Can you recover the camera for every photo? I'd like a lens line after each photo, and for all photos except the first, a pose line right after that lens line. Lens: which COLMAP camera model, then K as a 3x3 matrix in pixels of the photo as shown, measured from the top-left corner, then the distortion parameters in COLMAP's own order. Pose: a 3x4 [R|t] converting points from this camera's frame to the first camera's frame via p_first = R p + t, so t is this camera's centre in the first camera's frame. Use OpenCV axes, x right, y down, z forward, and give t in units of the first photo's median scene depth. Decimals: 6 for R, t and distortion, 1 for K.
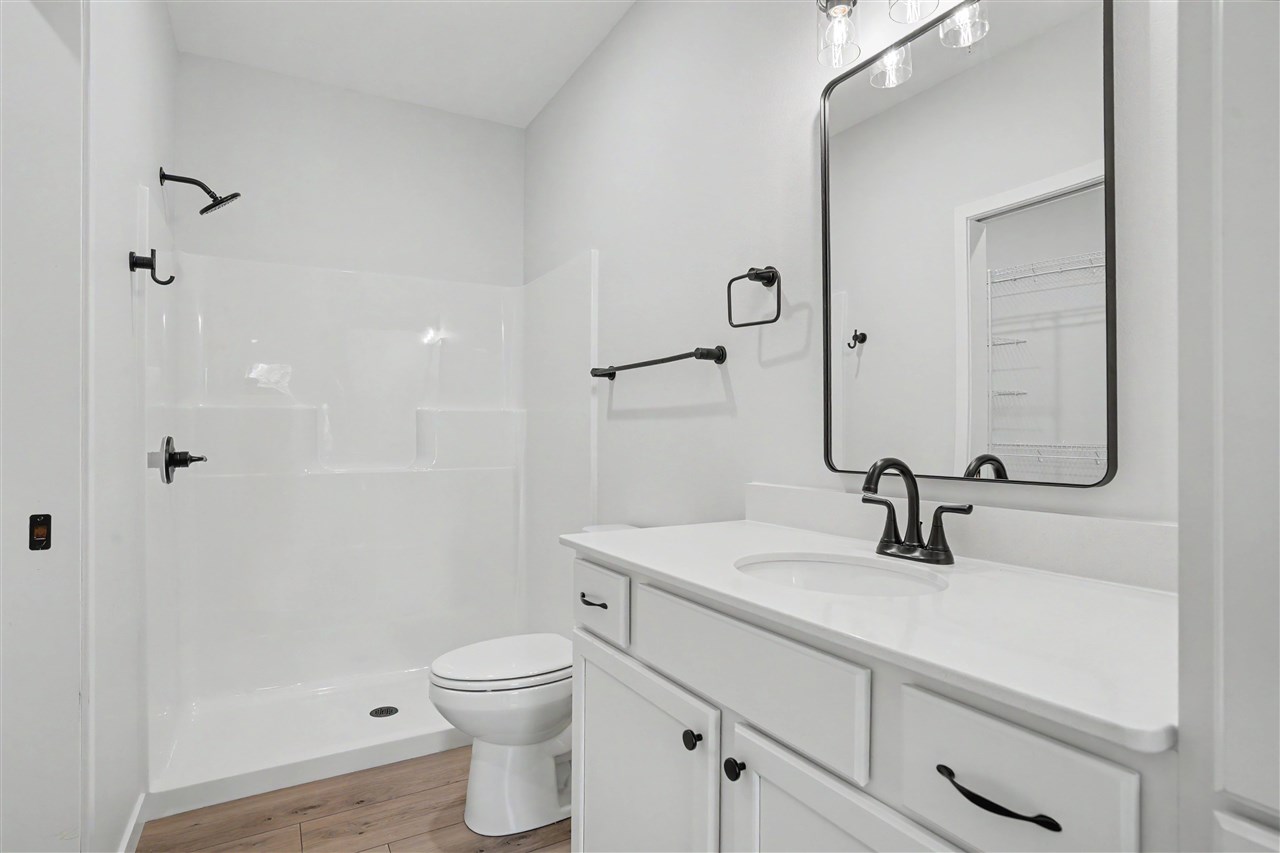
lens RADIAL K [[664.2, 0, 640.0], [0, 664.2, 426.5], [0, 0, 1]] dist [-0.001542, -0.000147]
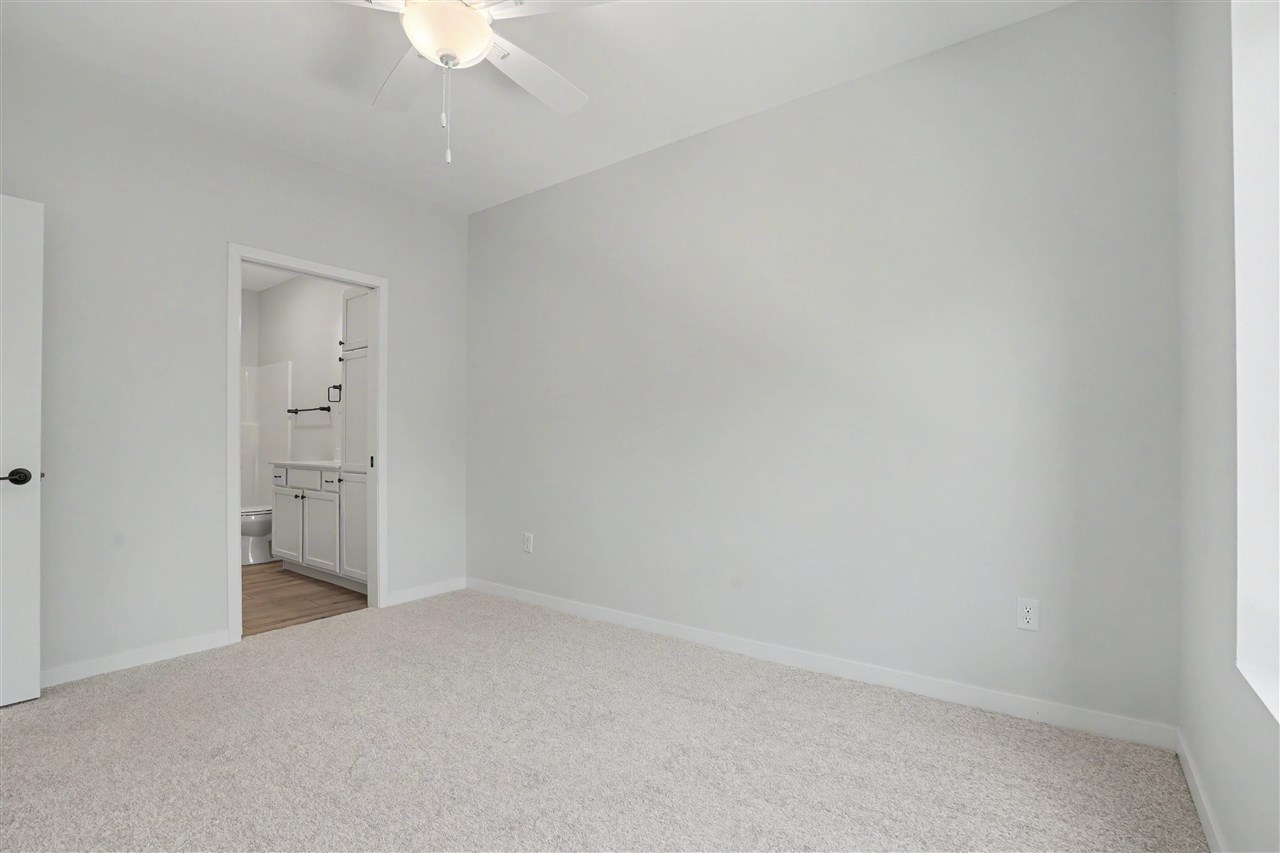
lens RADIAL K [[592.1, 0, 638.5], [0, 592.1, 430.8], [0, 0, 1]] dist [-0.043361, 0.000186]
pose [[0.918457, 0.006668, 0.395464, 0.374337], [-0.003195, 0.999950, -0.009441, 0.016655], [-0.395507, 0.007407, 0.918433, -2.128203]]
